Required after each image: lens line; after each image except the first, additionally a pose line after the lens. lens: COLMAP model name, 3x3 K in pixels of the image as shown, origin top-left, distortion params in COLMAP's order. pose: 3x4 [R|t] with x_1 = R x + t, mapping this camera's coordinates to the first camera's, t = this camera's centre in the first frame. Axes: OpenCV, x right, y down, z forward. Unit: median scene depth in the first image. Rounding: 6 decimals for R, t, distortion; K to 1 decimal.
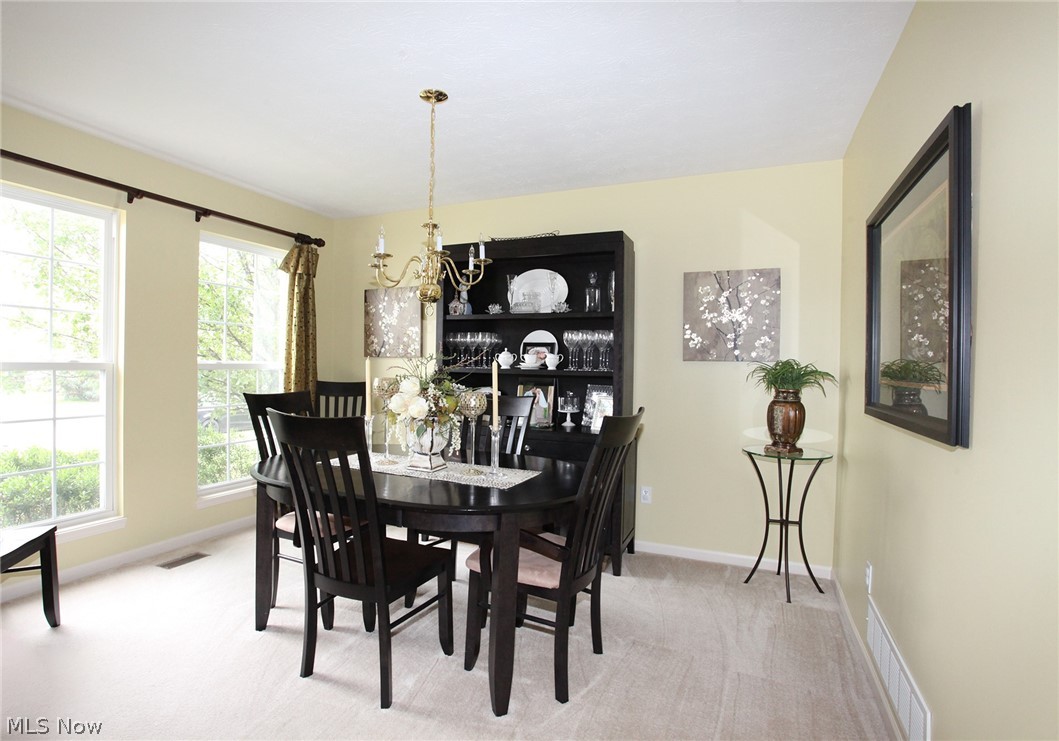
lens RADIAL K [[551.6, 0, 529.5], [0, 551.6, 370.5], [0, 0, 1]] dist [-0.038717, 0.000806]
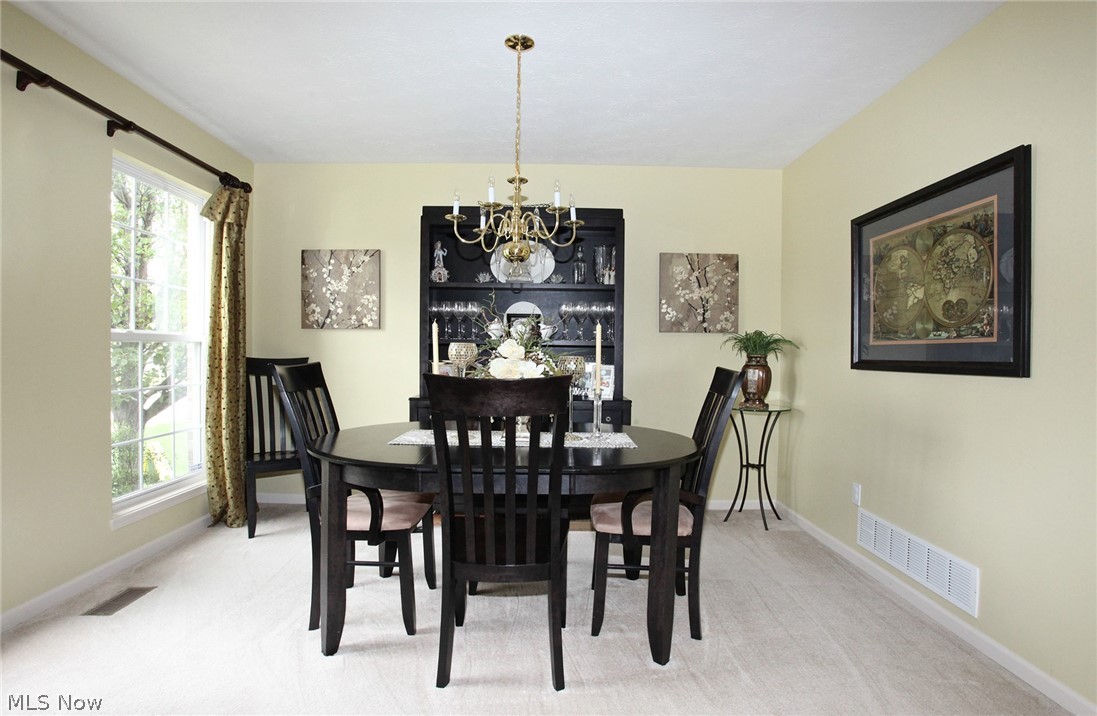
lens RADIAL K [[551.5, 0, 548.5], [0, 551.5, 358.0], [0, 0, 1]] dist [-0.064307, 0.033942]
pose [[0.901944, -0.012441, 0.431675, -0.408357], [0.011152, 0.999923, 0.005516, 0.025861], [-0.431710, -0.000161, 0.902012, 0.097797]]
